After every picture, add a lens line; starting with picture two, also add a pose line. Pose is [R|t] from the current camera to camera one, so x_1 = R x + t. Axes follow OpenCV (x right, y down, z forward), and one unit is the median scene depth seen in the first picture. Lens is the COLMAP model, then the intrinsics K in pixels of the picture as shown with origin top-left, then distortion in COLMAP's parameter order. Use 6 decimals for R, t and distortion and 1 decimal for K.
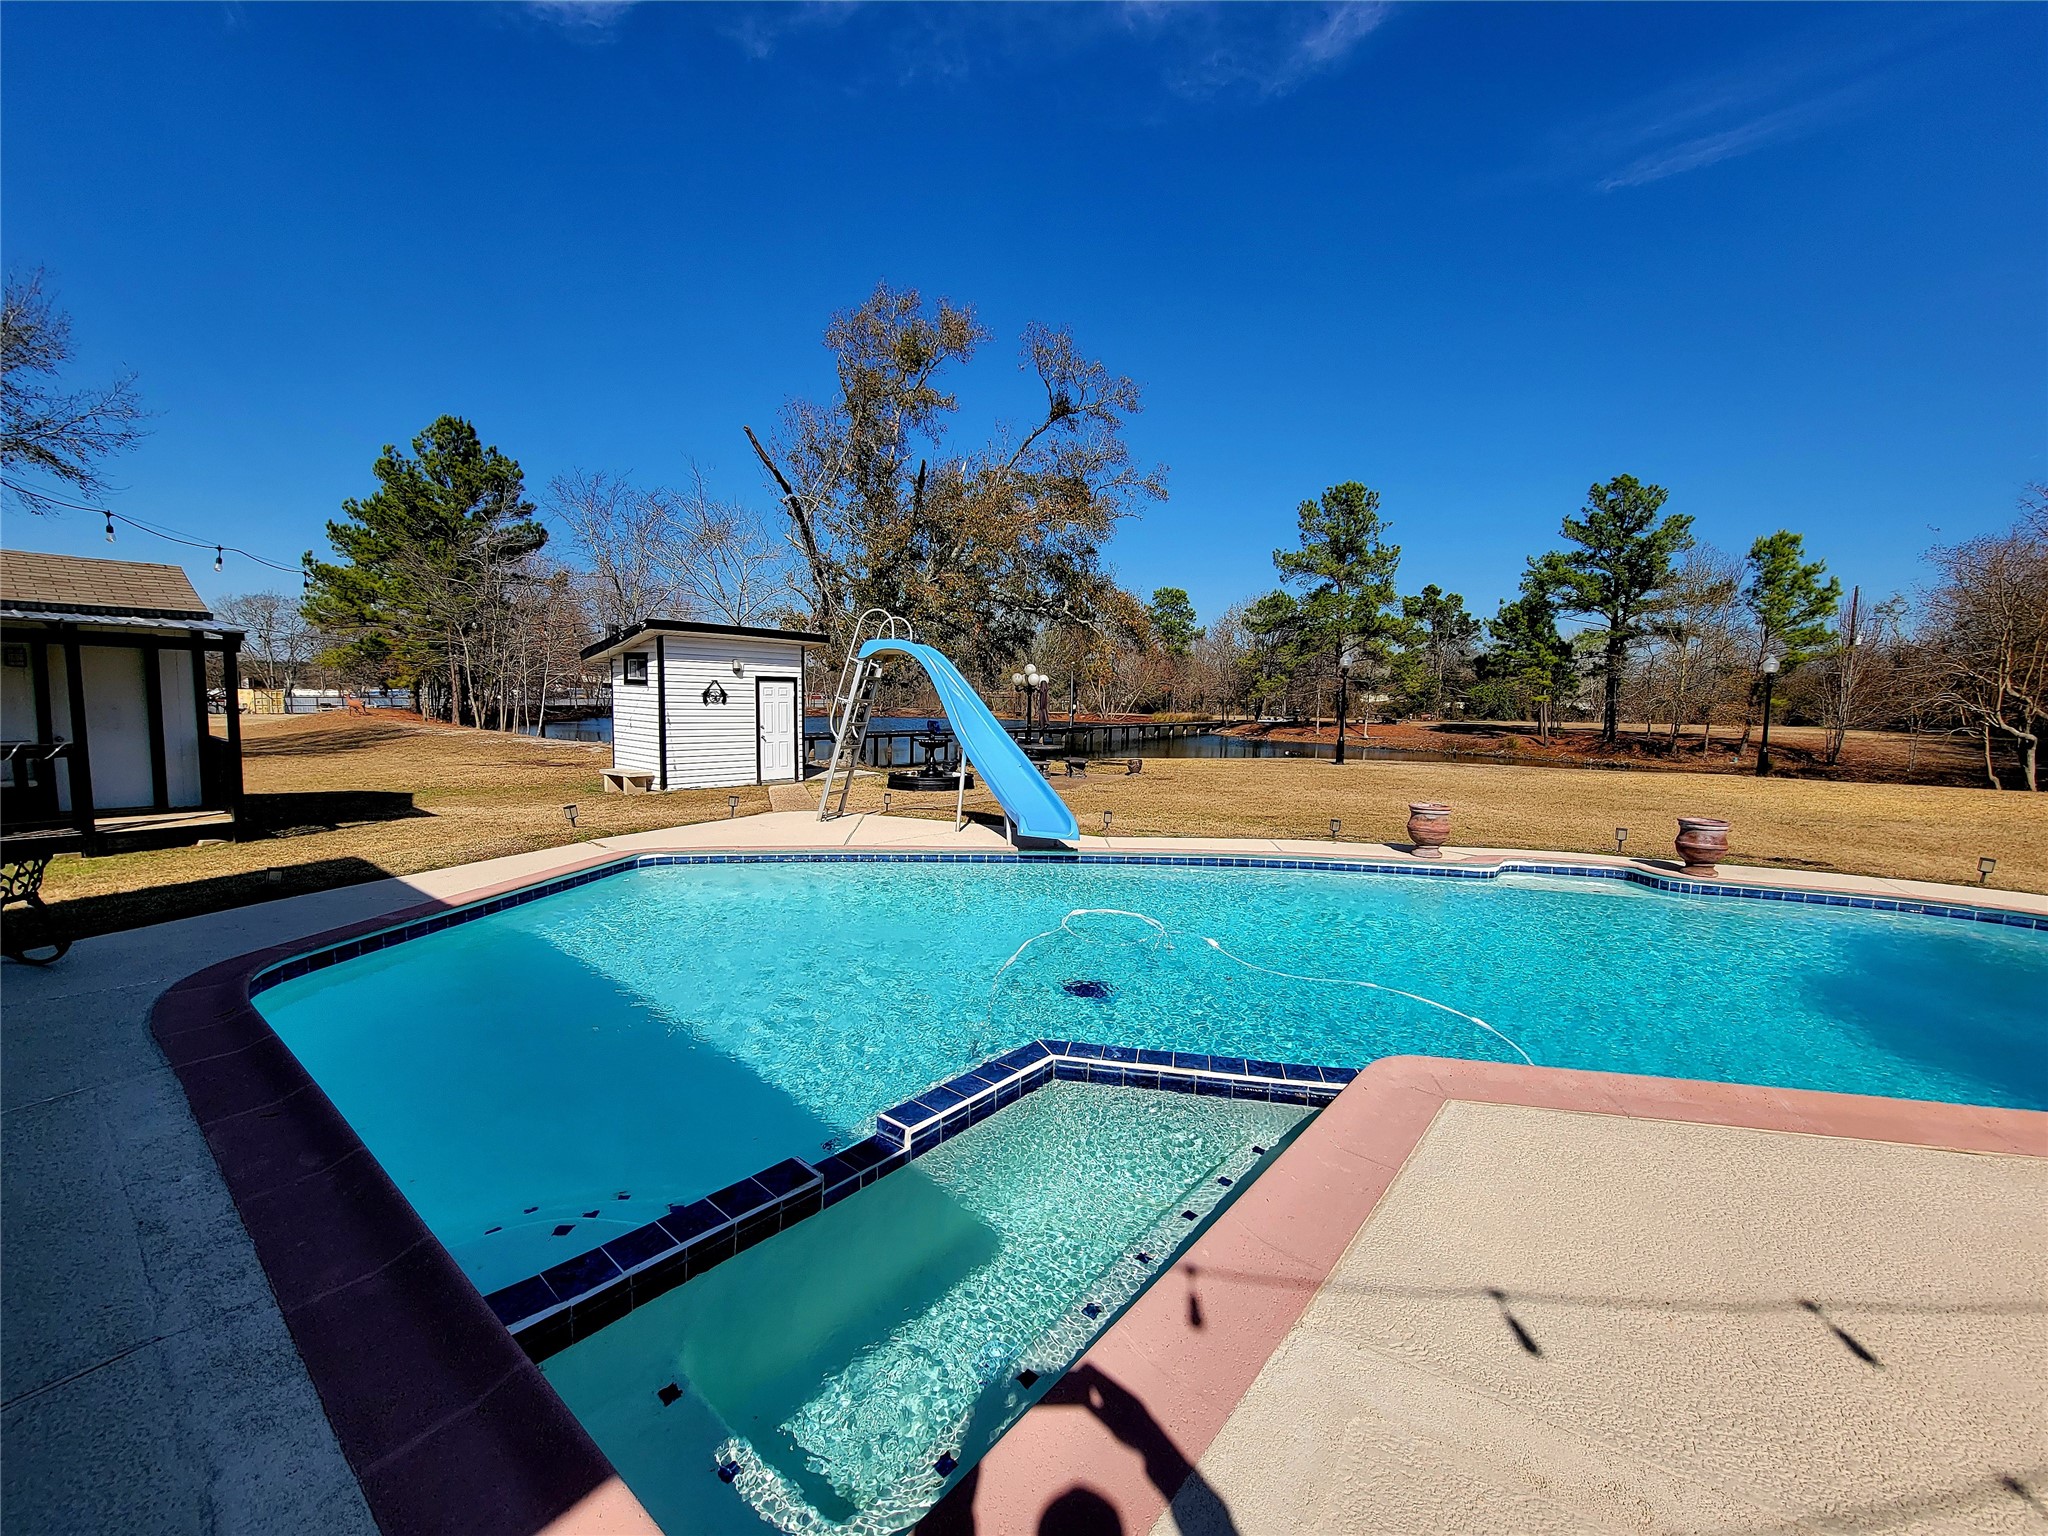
lens RADIAL K [[840.2, 0, 1027.8], [0, 840.2, 753.5], [0, 0, 1]] dist [0.001745, 0.000547]
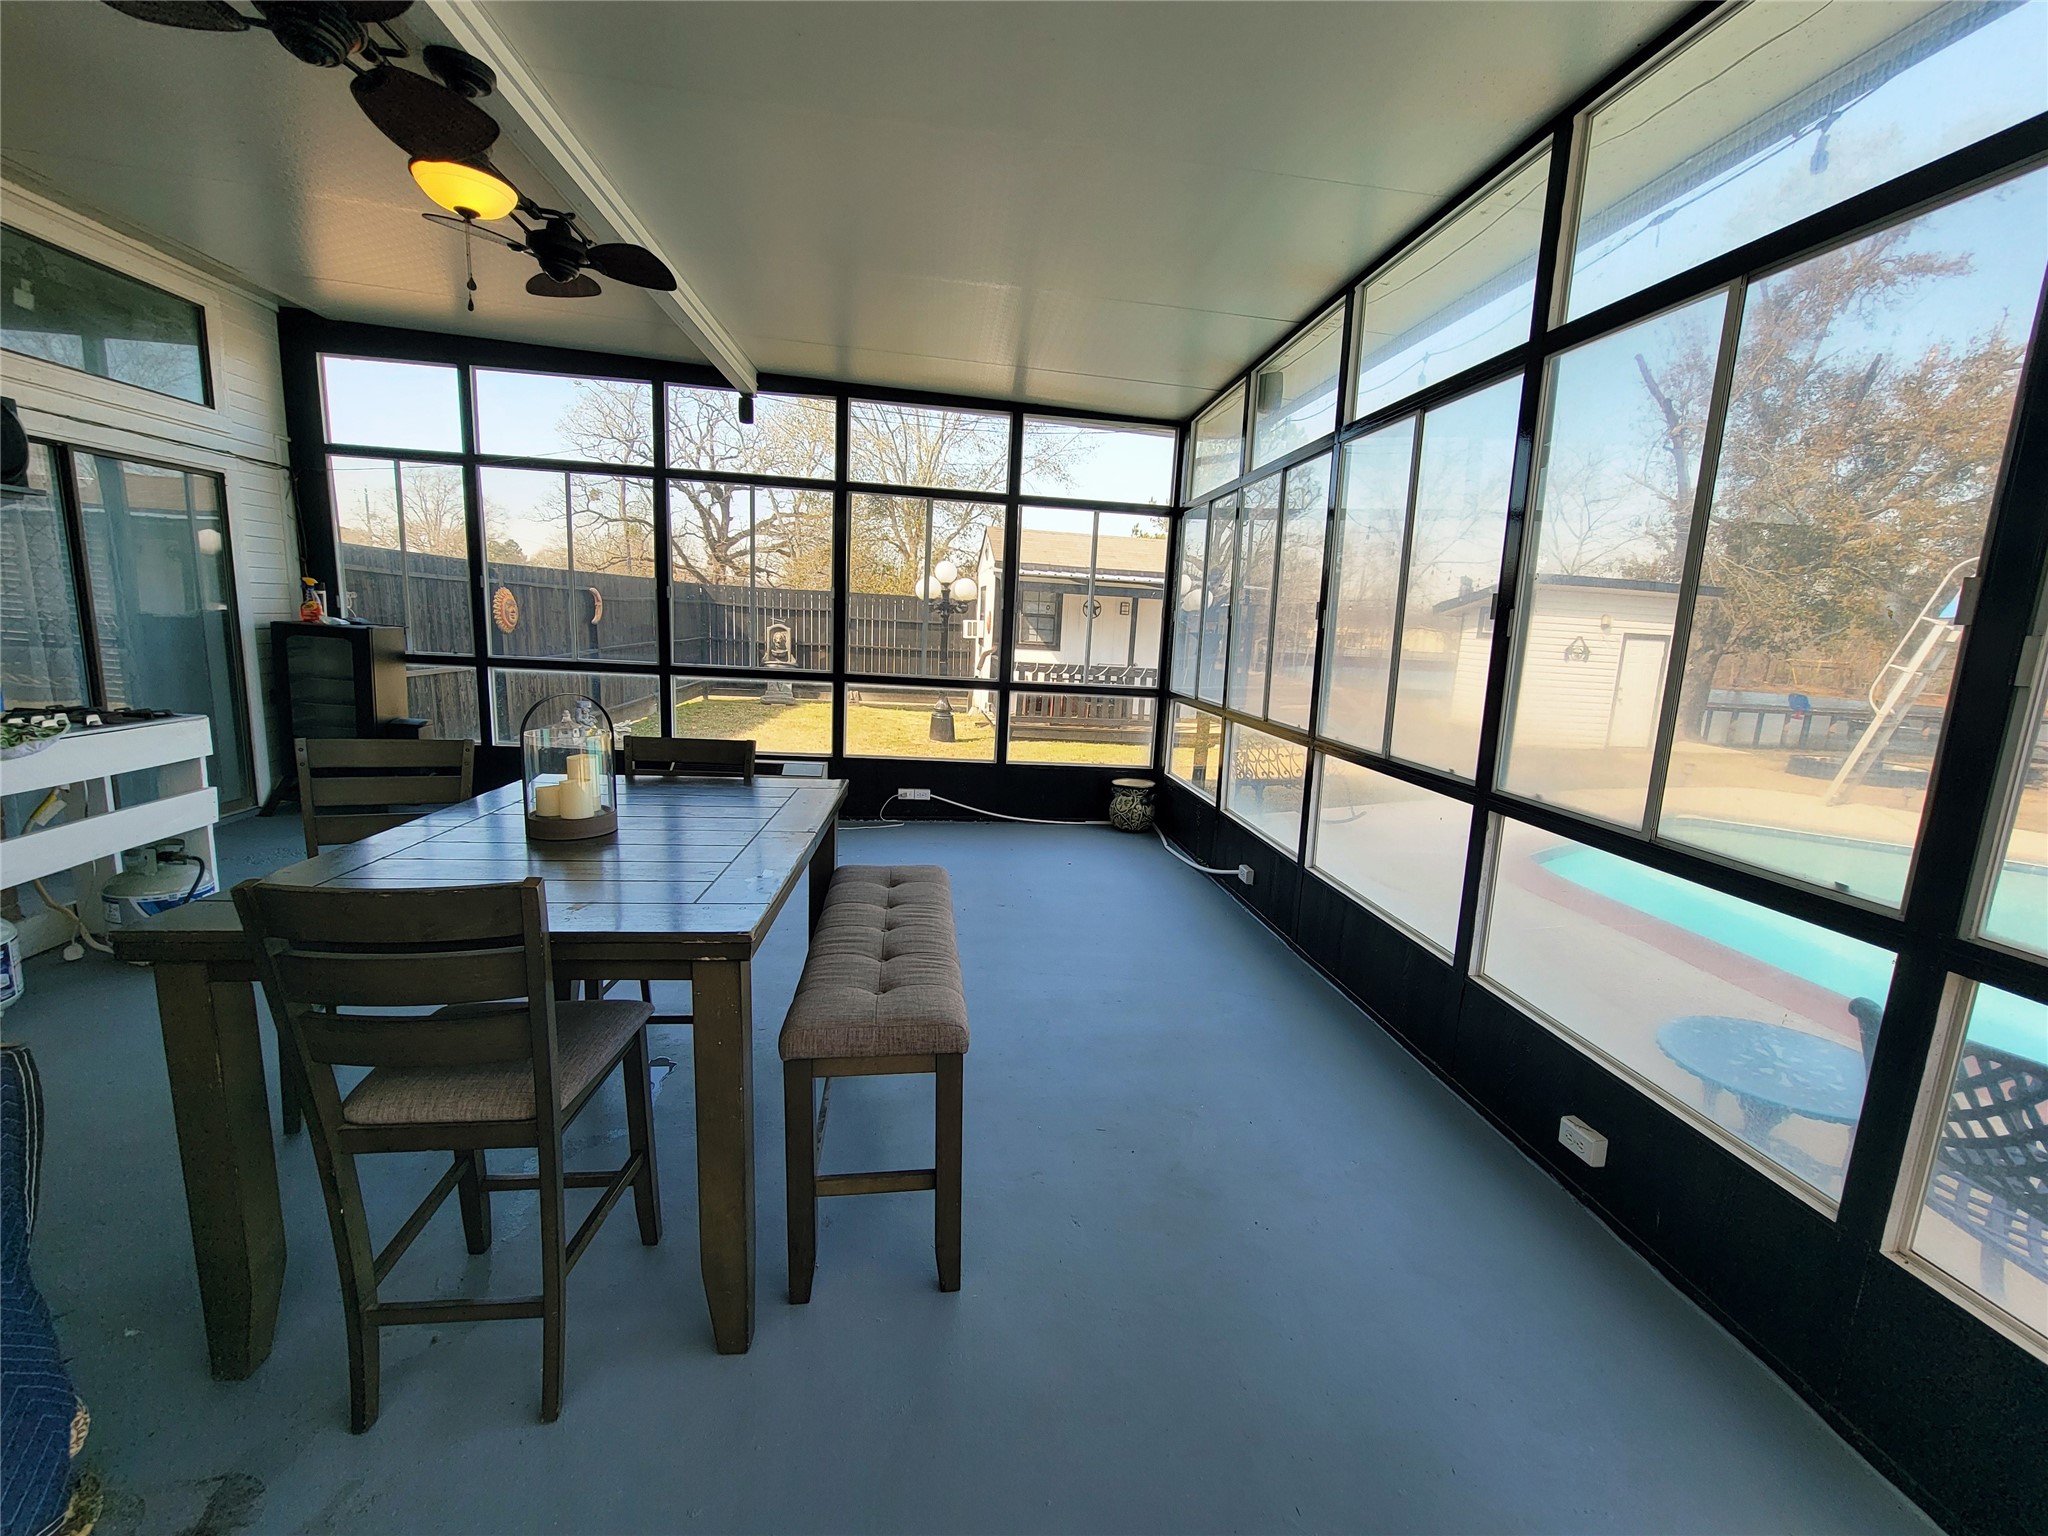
lens RADIAL K [[842.6, 0, 1036.4], [0, 842.6, 773.2], [0, 0, 1]] dist [-0.000454, 0.000012]
pose [[0.742629, 0.132782, -0.656408, -0.177751], [-0.083826, 0.990869, 0.105603, 0.016394], [0.664436, -0.023400, 0.746978, -0.112772]]
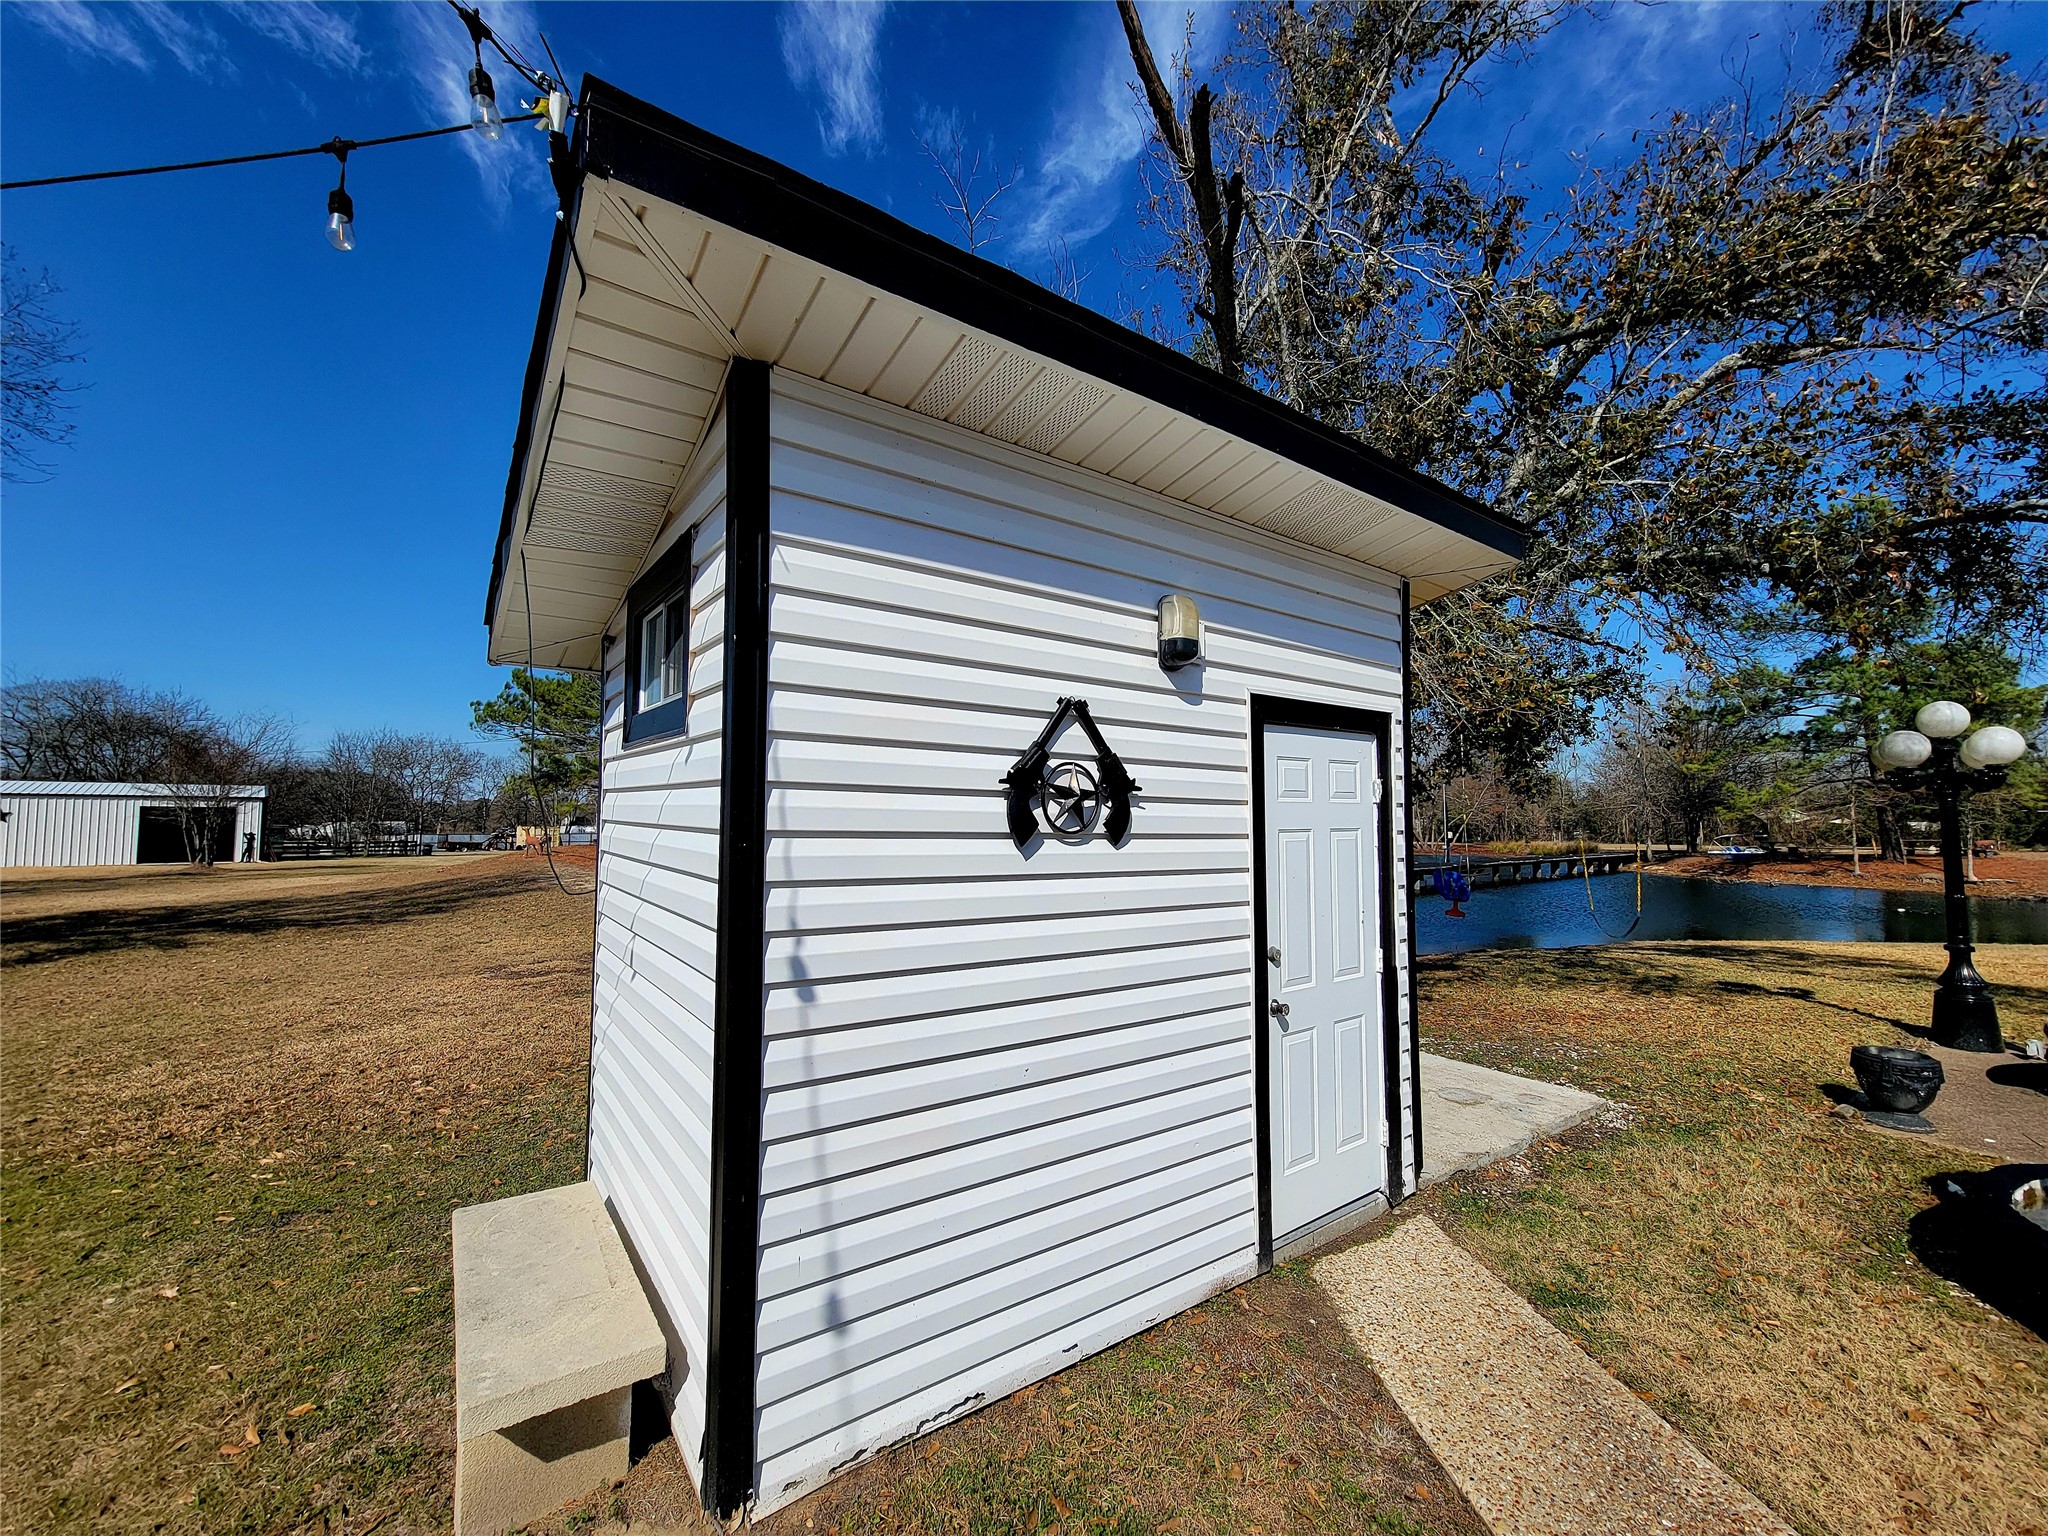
lens RADIAL K [[842.6, 0, 1036.4], [0, 842.6, 773.2], [0, 0, 1]] dist [-0.000454, 0.000012]
pose [[0.970073, -0.026699, -0.241341, -0.327654], [-0.004580, 0.991748, -0.128124, -0.049254], [0.242770, 0.125395, 0.961945, 0.808733]]
